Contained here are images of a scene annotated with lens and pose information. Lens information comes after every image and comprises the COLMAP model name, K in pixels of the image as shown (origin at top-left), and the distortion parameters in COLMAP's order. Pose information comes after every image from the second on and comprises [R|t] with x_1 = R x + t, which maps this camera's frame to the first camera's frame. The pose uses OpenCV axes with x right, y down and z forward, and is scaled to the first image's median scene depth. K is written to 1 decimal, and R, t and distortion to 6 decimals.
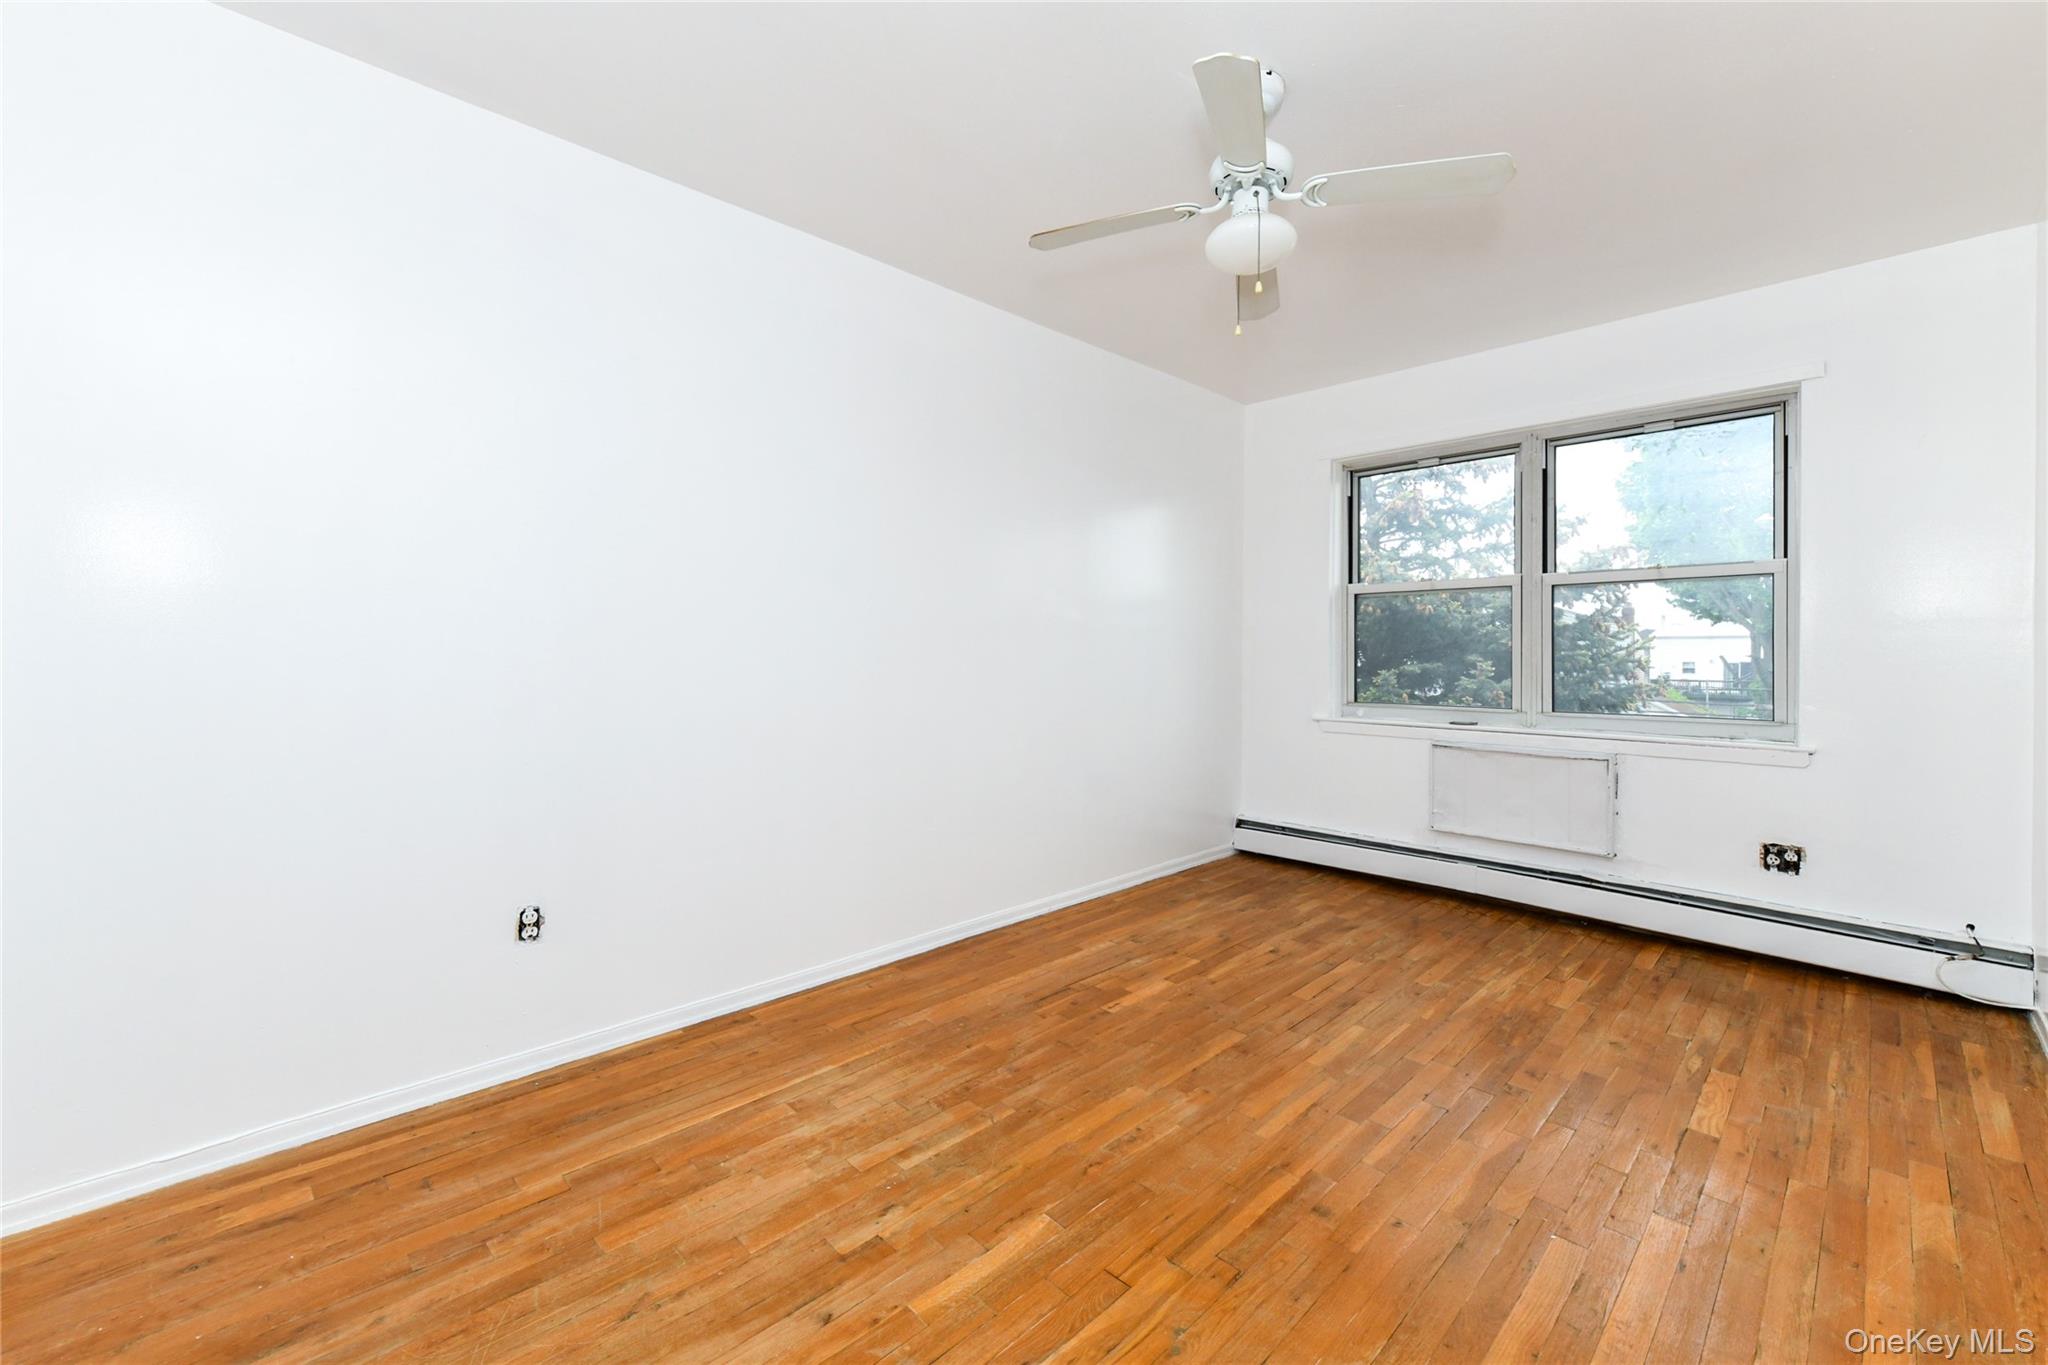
lens RADIAL K [[848.5, 0, 1028.4], [0, 848.5, 637.4], [0, 0, 1]] dist [0.004964, -0.003037]
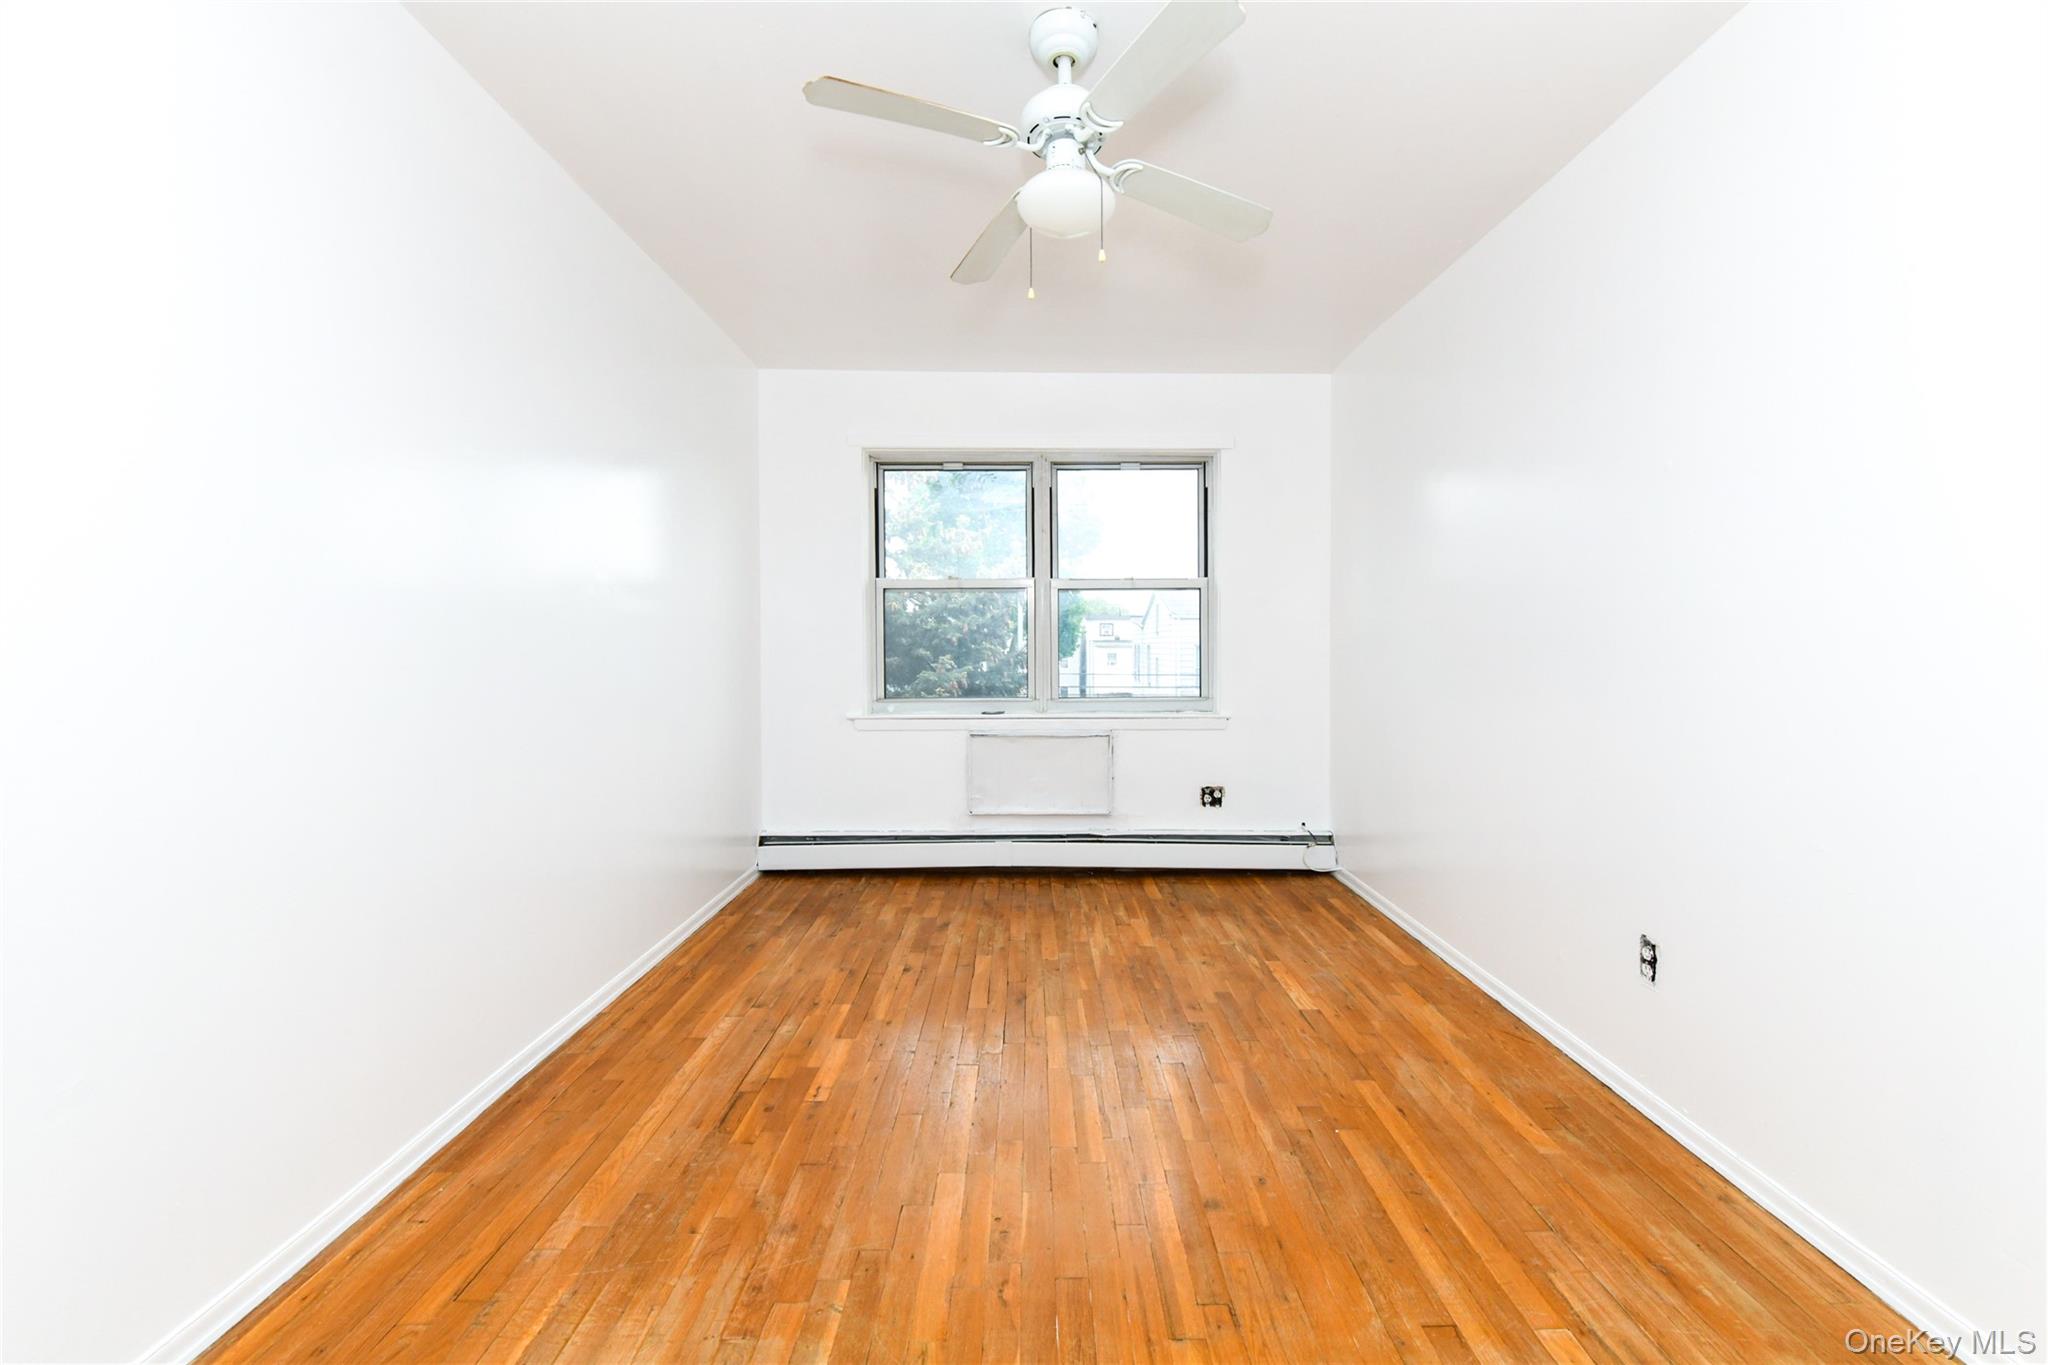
lens RADIAL K [[848.5, 0, 1073.0], [0, 848.5, 645.4], [0, 0, 1]] dist [0.004964, -0.003037]
pose [[0.679807, -0.003190, 0.733384, -0.292254], [-0.007622, 0.999906, 0.011414, 0.002626], [-0.733351, -0.013349, 0.679719, 0.260009]]
